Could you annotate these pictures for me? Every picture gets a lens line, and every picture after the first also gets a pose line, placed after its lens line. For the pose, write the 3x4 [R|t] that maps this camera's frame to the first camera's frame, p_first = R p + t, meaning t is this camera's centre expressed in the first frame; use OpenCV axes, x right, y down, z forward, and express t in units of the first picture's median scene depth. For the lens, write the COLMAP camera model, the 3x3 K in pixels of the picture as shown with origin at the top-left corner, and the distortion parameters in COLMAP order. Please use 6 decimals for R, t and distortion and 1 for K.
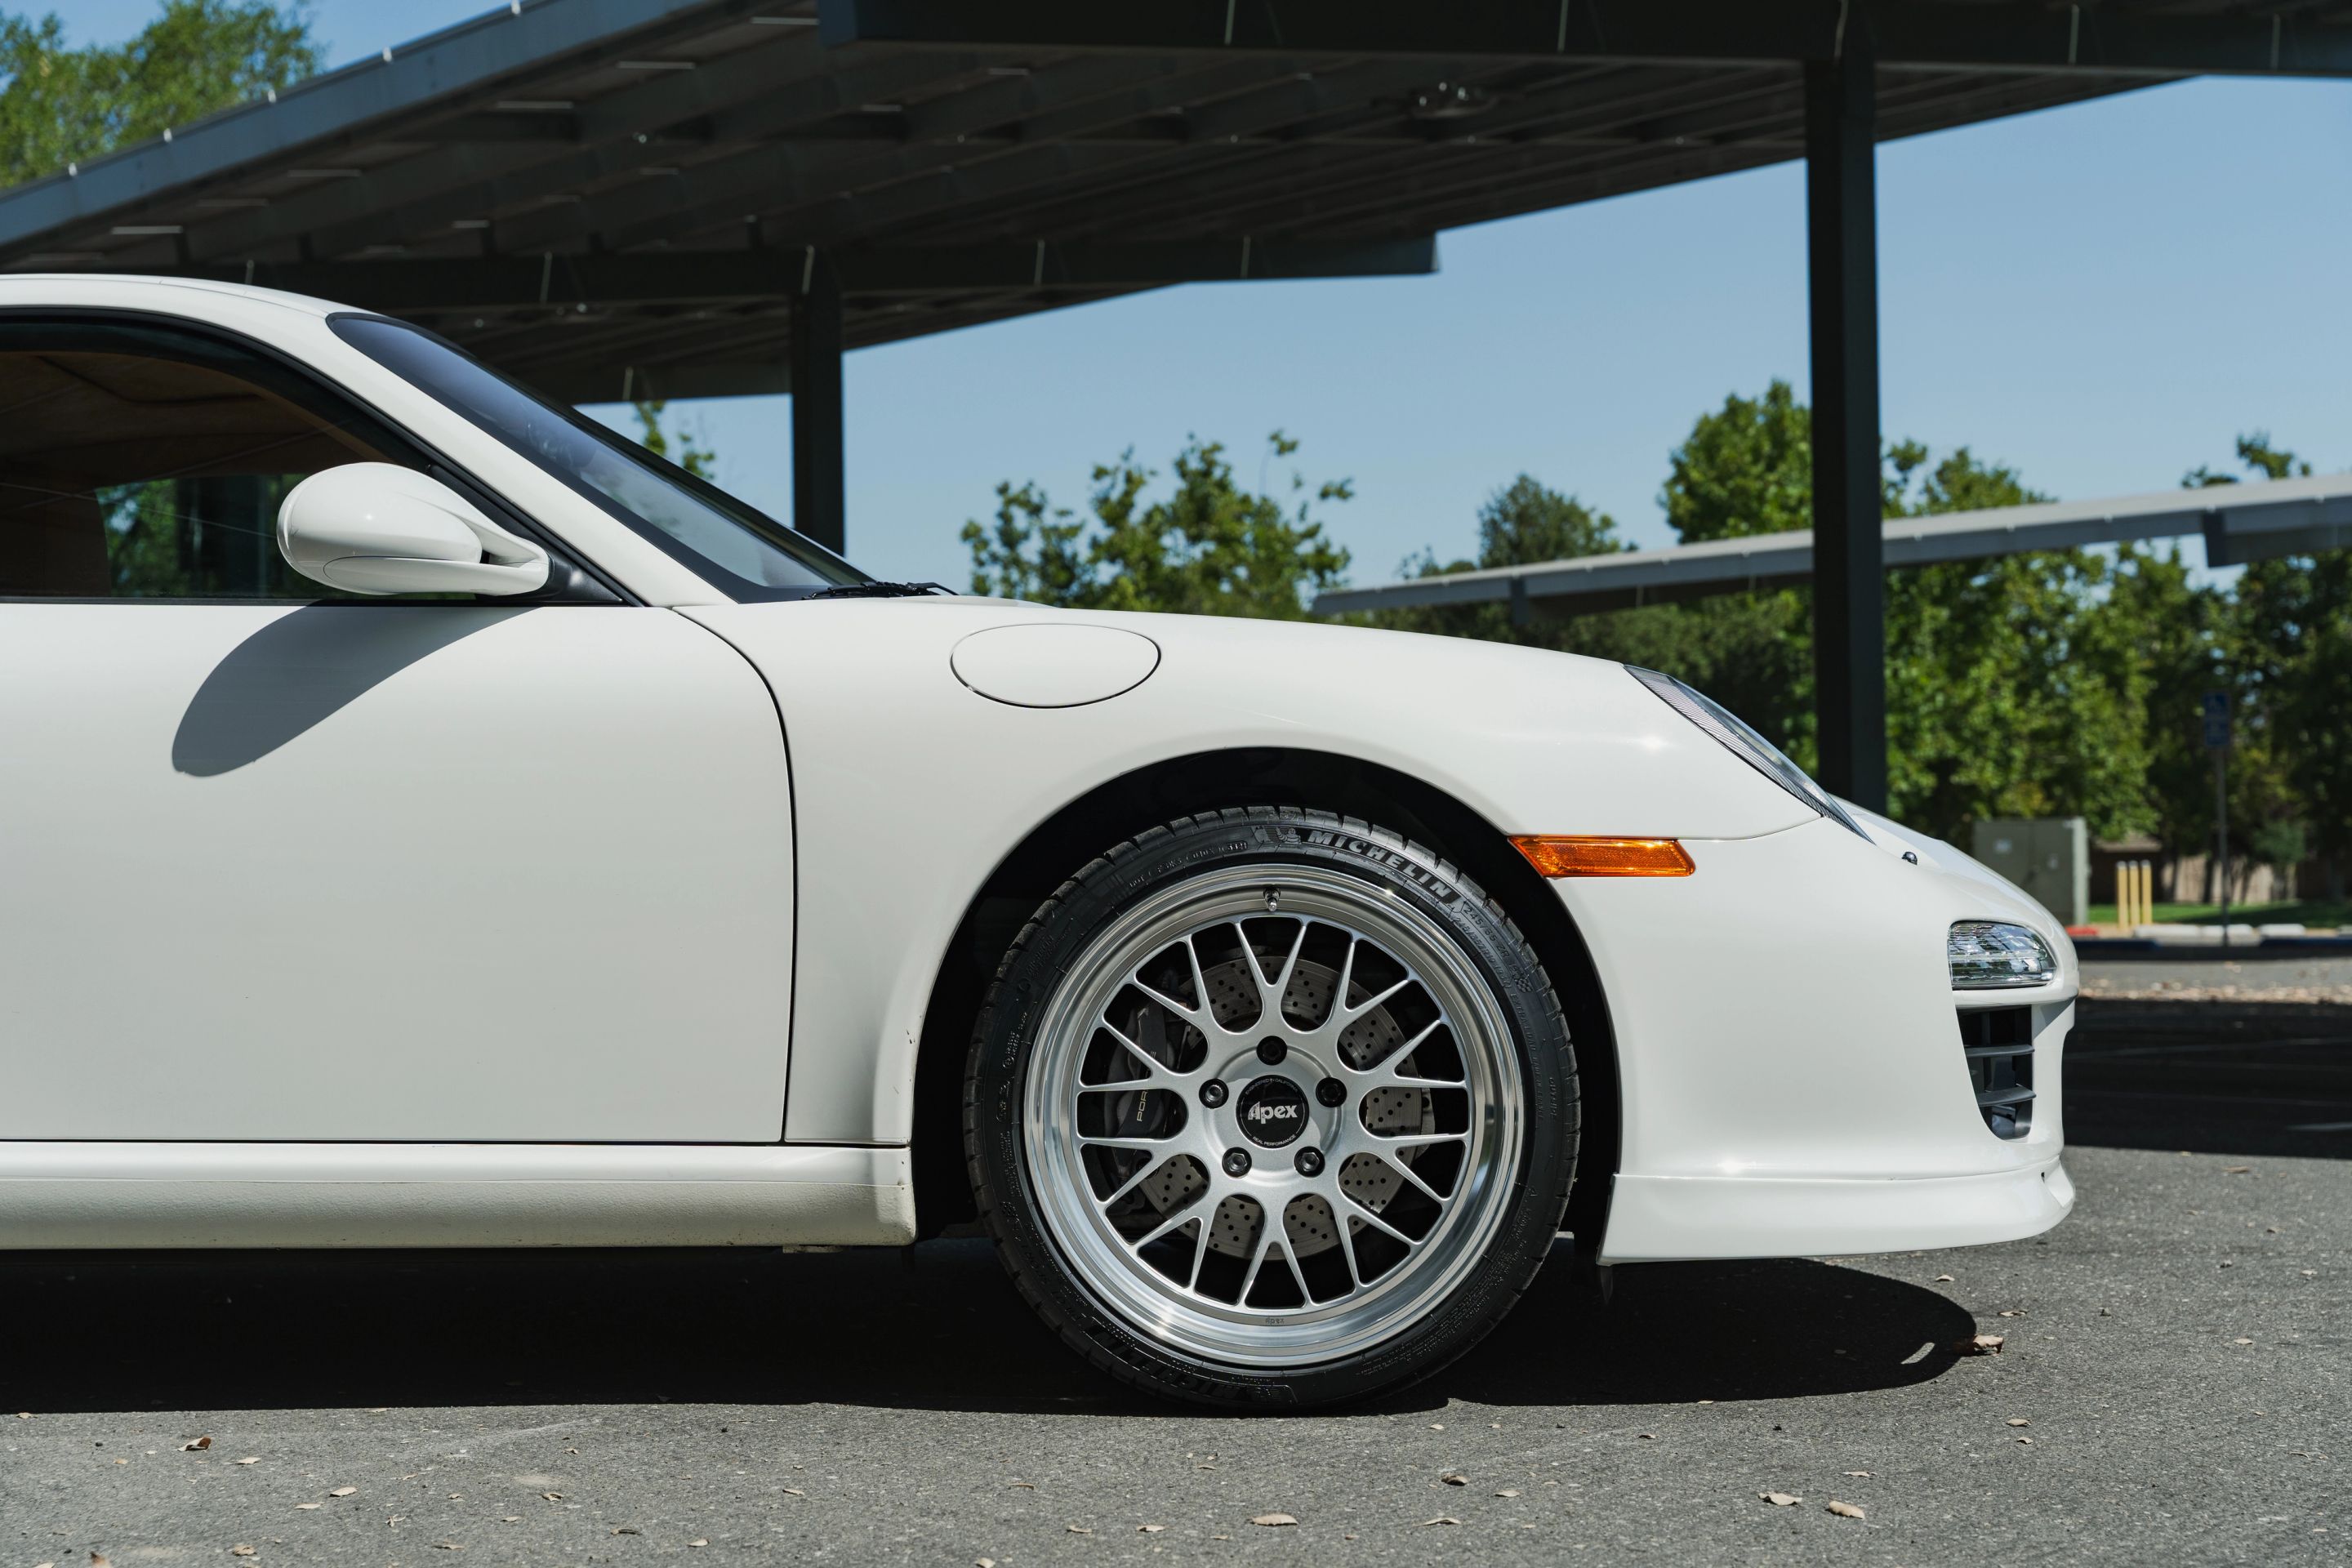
lens RADIAL K [[3522.4, 0, 1178.4], [0, 3522.4, 788.5], [0, 0, 1]] dist [0.002913, 0.041300]
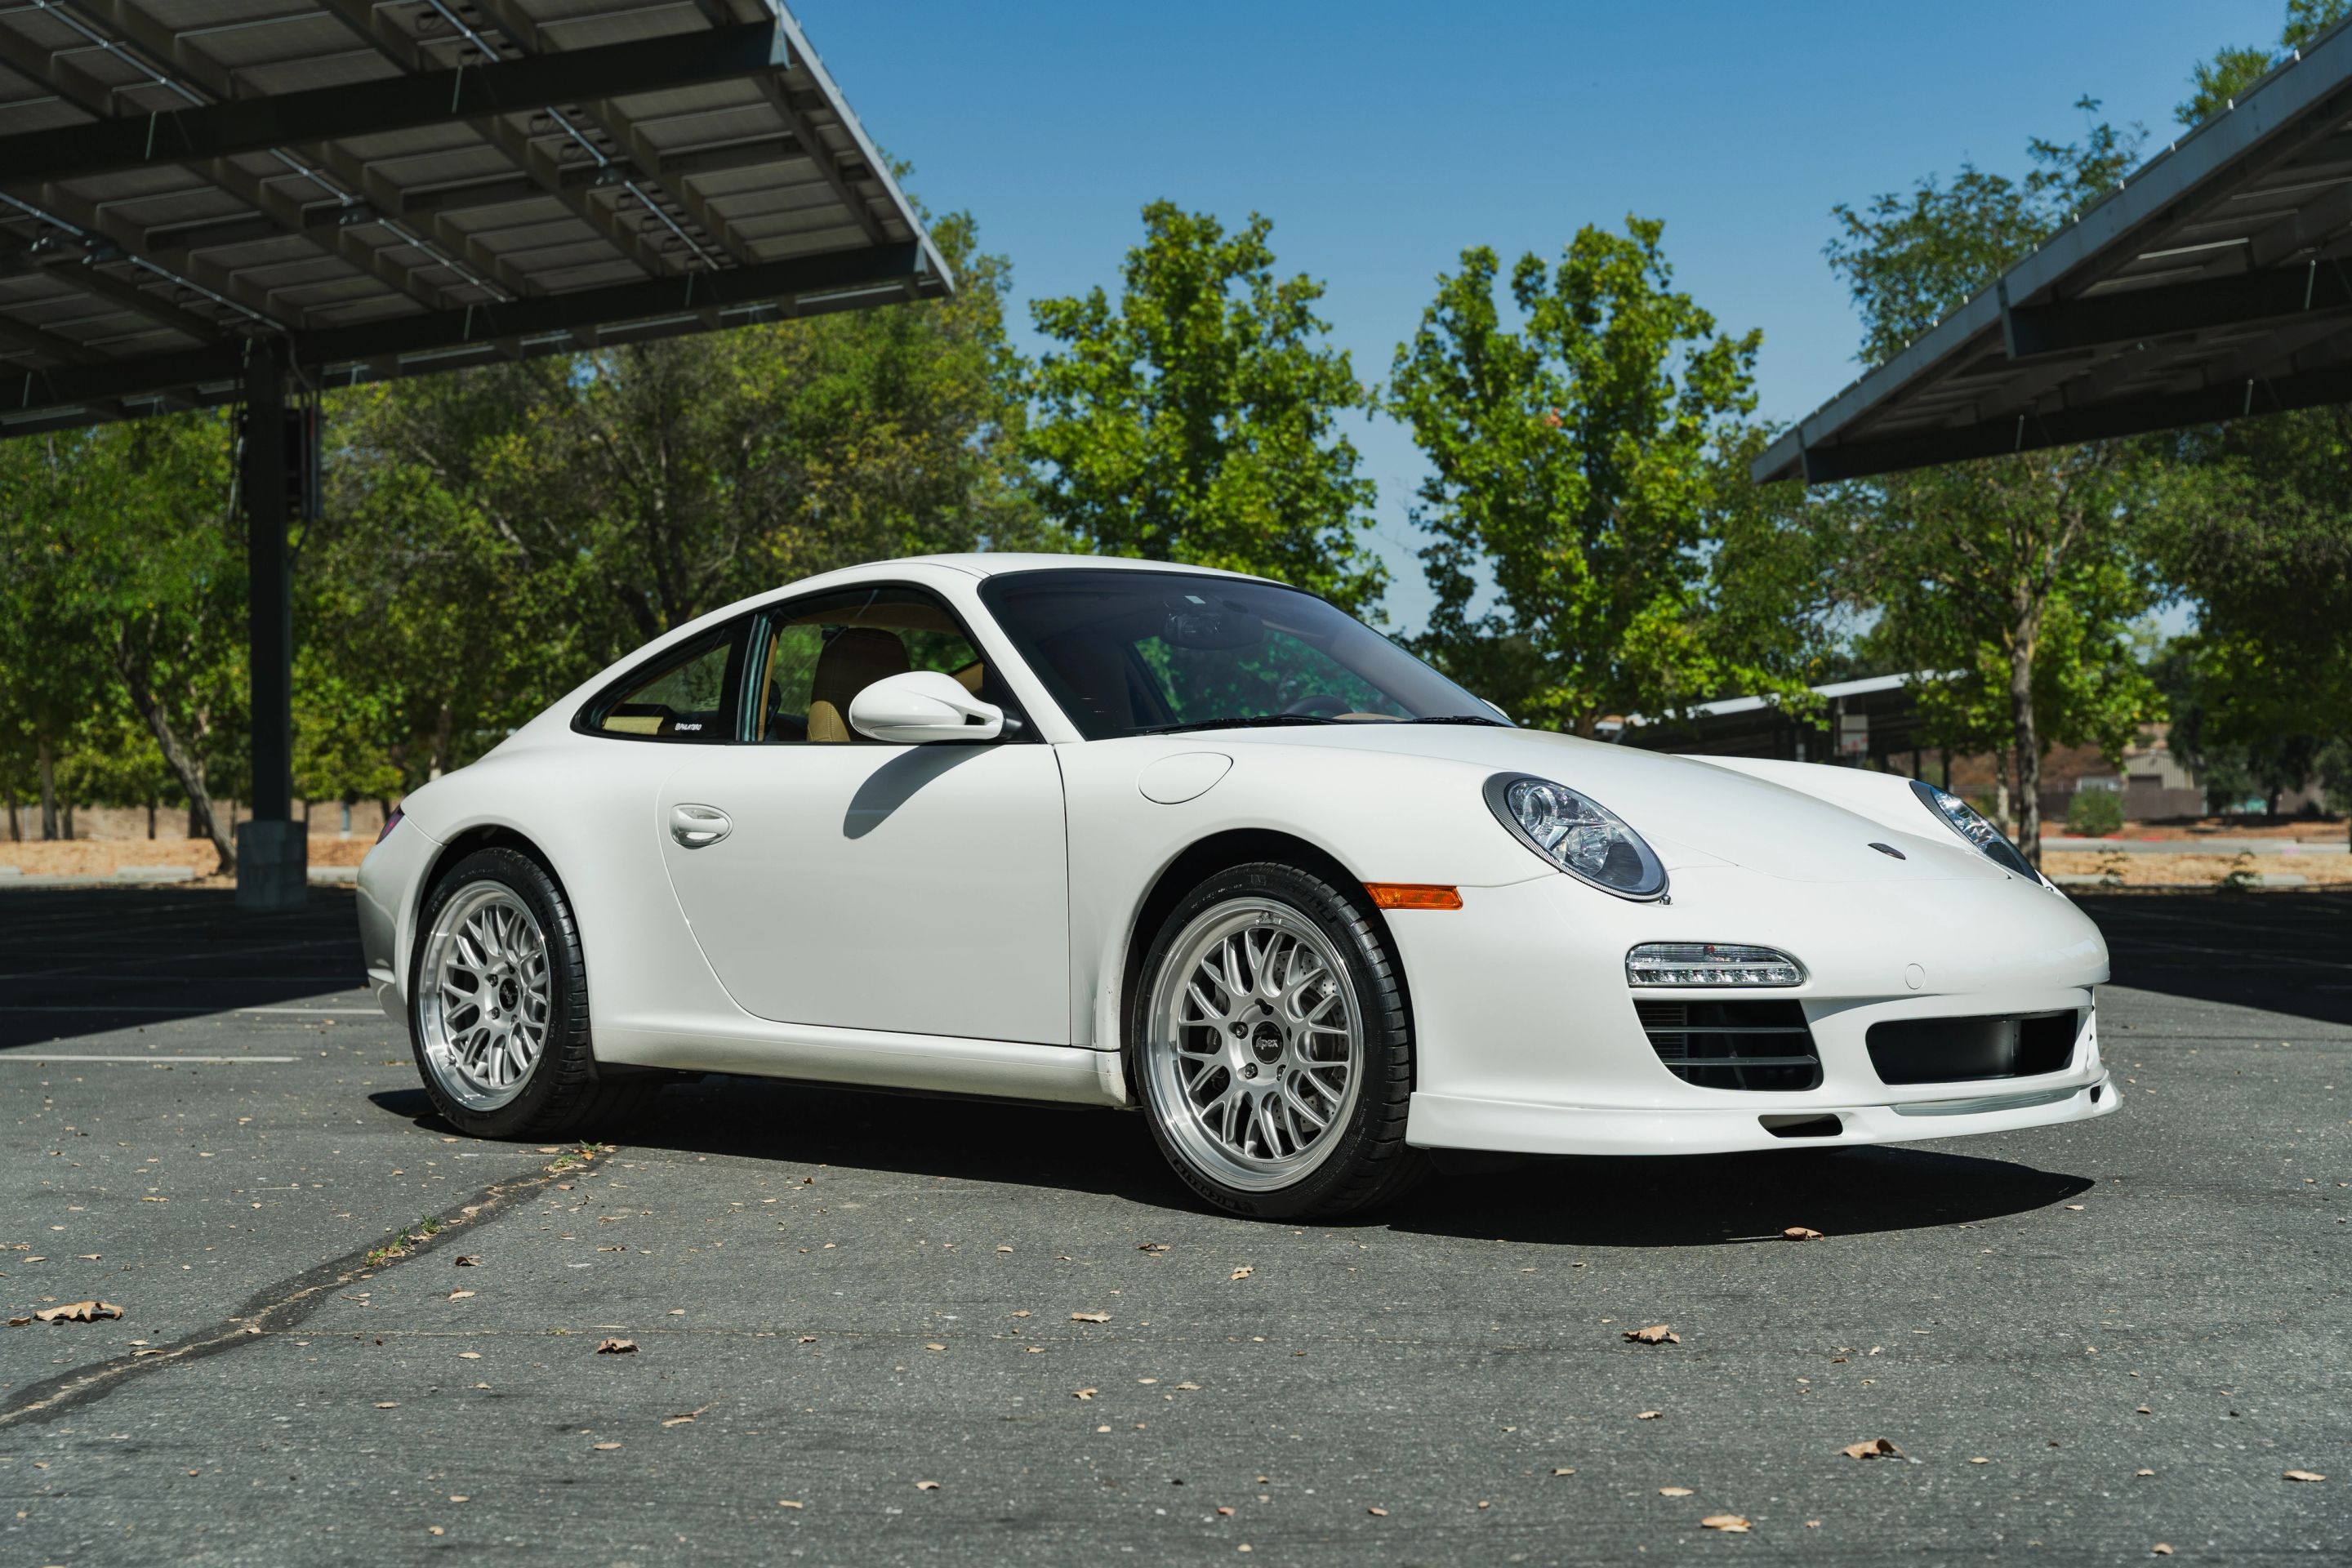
lens RADIAL K [[3243.1, 0, 1170.5], [0, 3243.1, 783.2], [0, 0, 1]] dist [0.003307, 0.054287]
pose [[0.723327, -0.002250, -0.690502, 0.261913], [0.015881, 0.999784, 0.013379, -0.013341], [0.690323, -0.020644, 0.723207, -0.038145]]
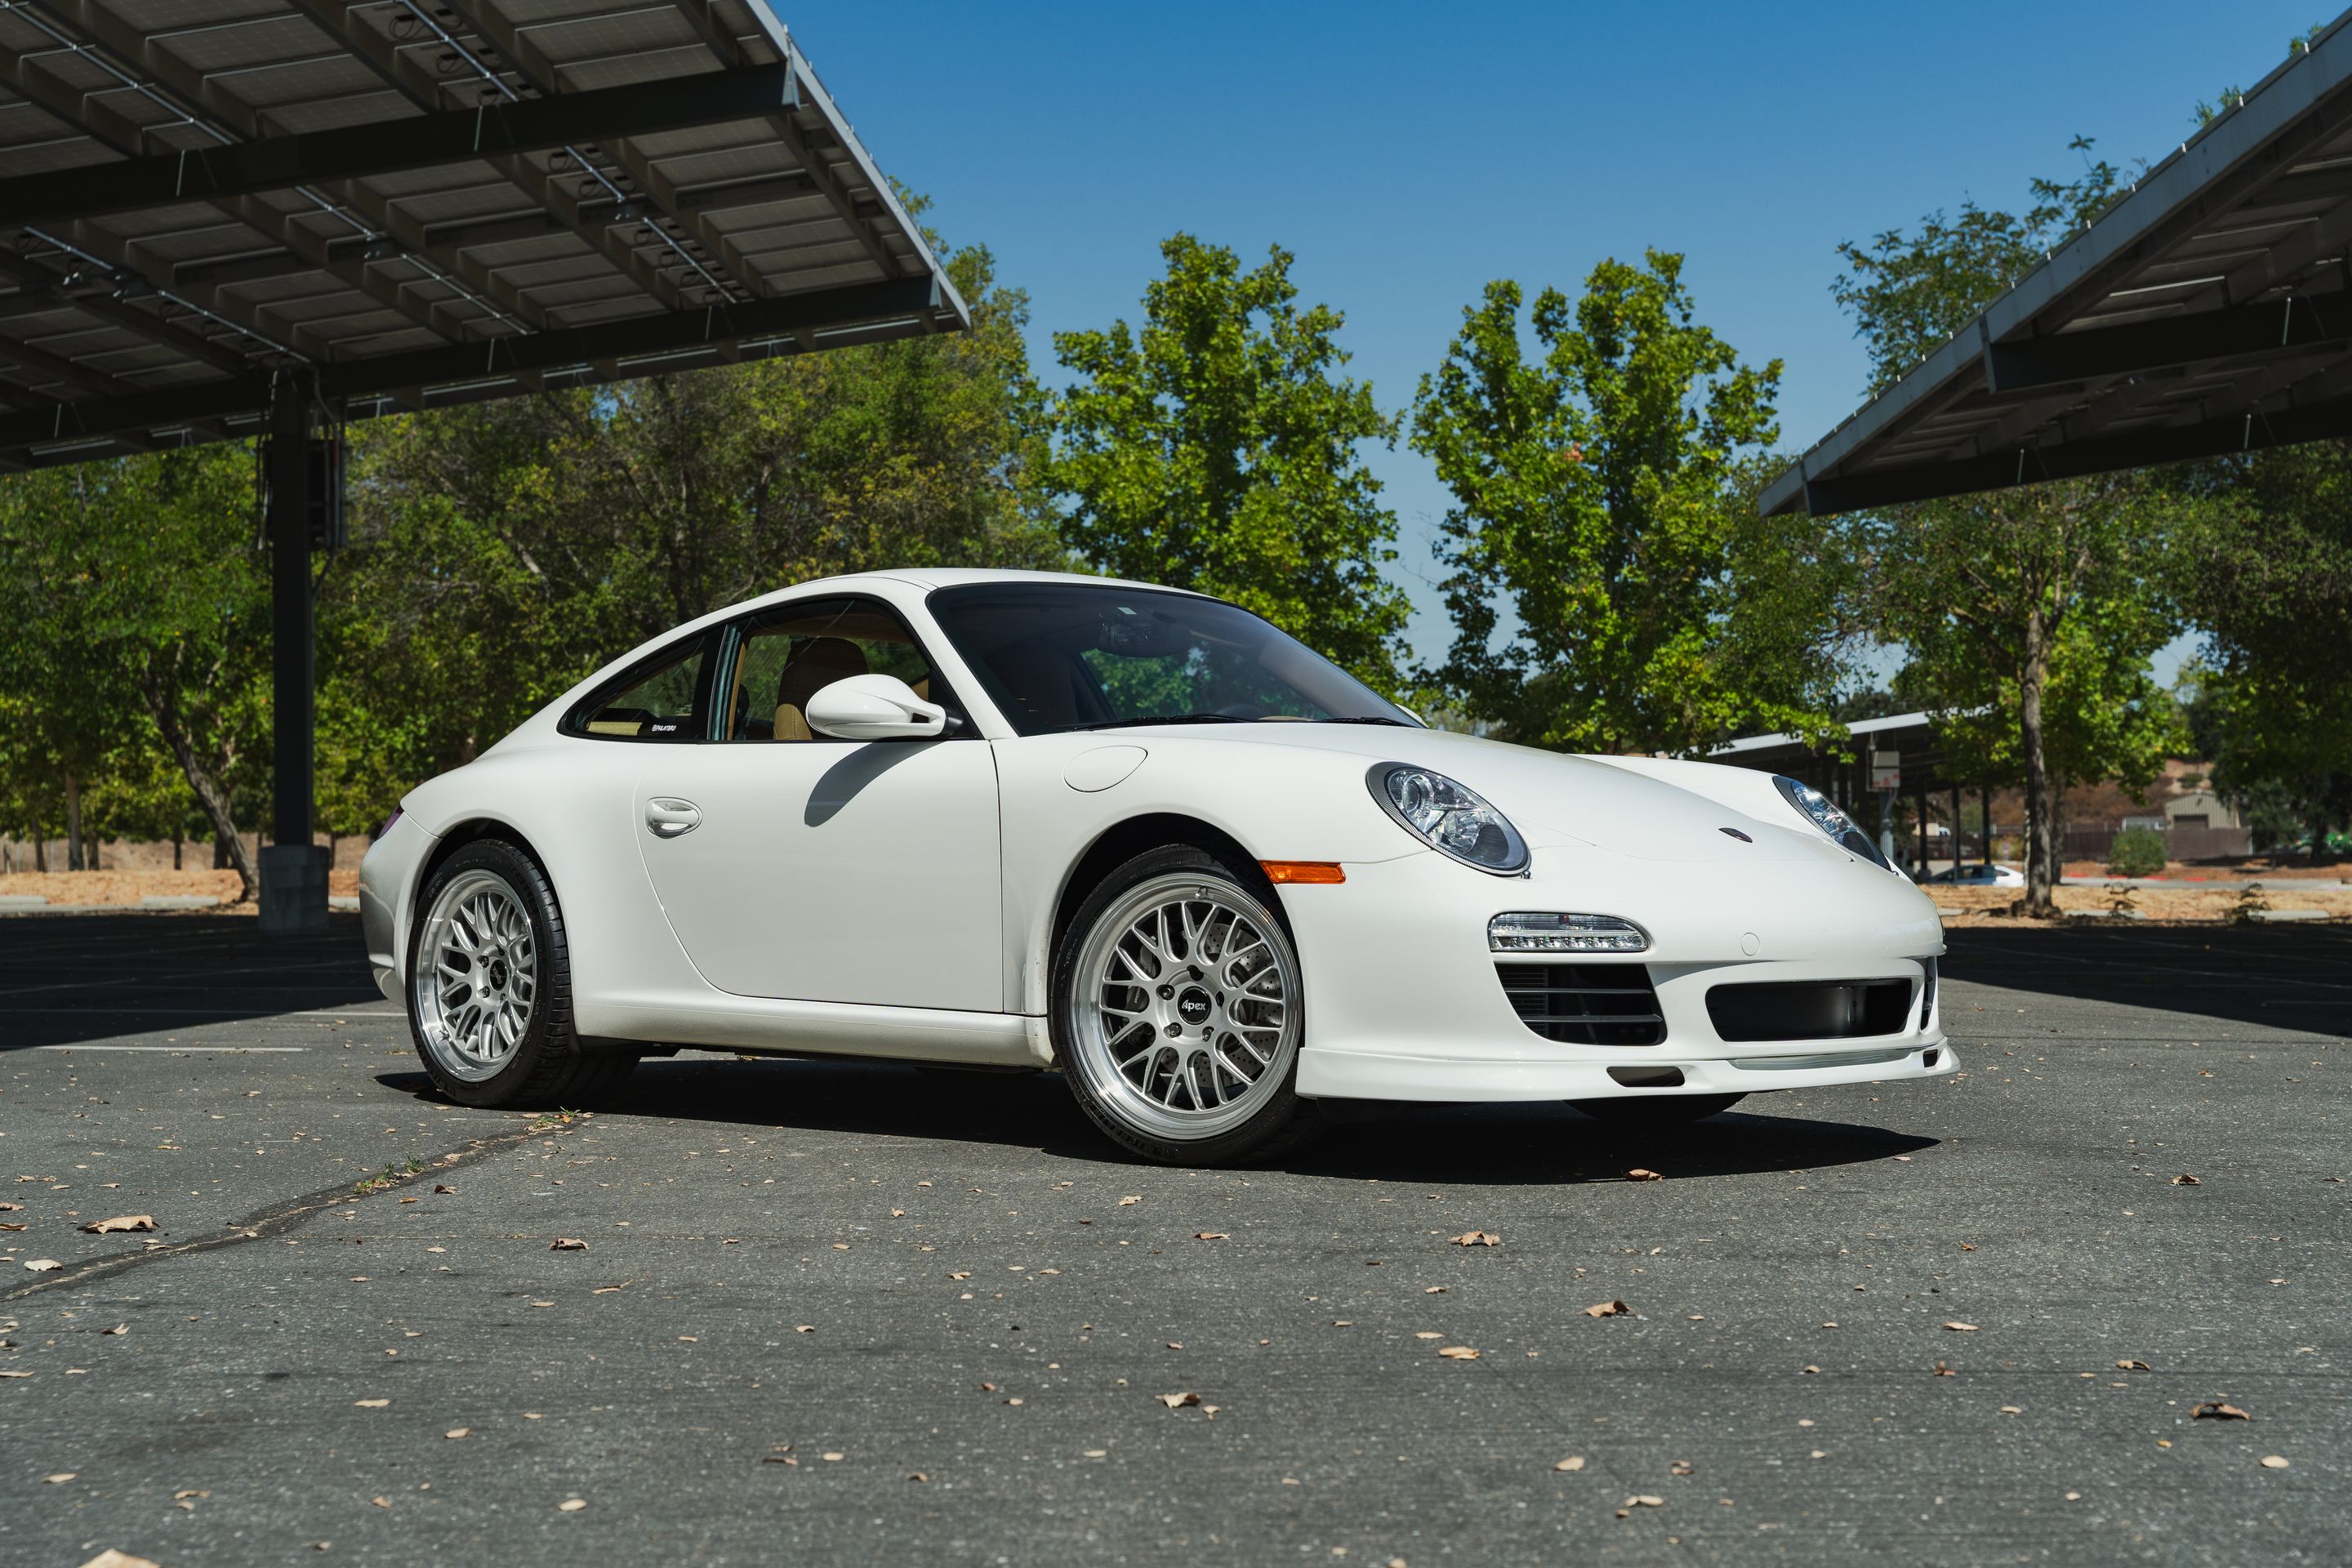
lens RADIAL K [[3271.0, 0, 1174.4], [0, 3271.0, 765.8], [0, 0, 1]] dist [0.008634, -0.040690]
pose [[0.717337, -0.011977, -0.696623, 0.302508], [0.013479, 0.999904, -0.003312, -0.007408], [0.696596, -0.007014, 0.717429, -0.059256]]
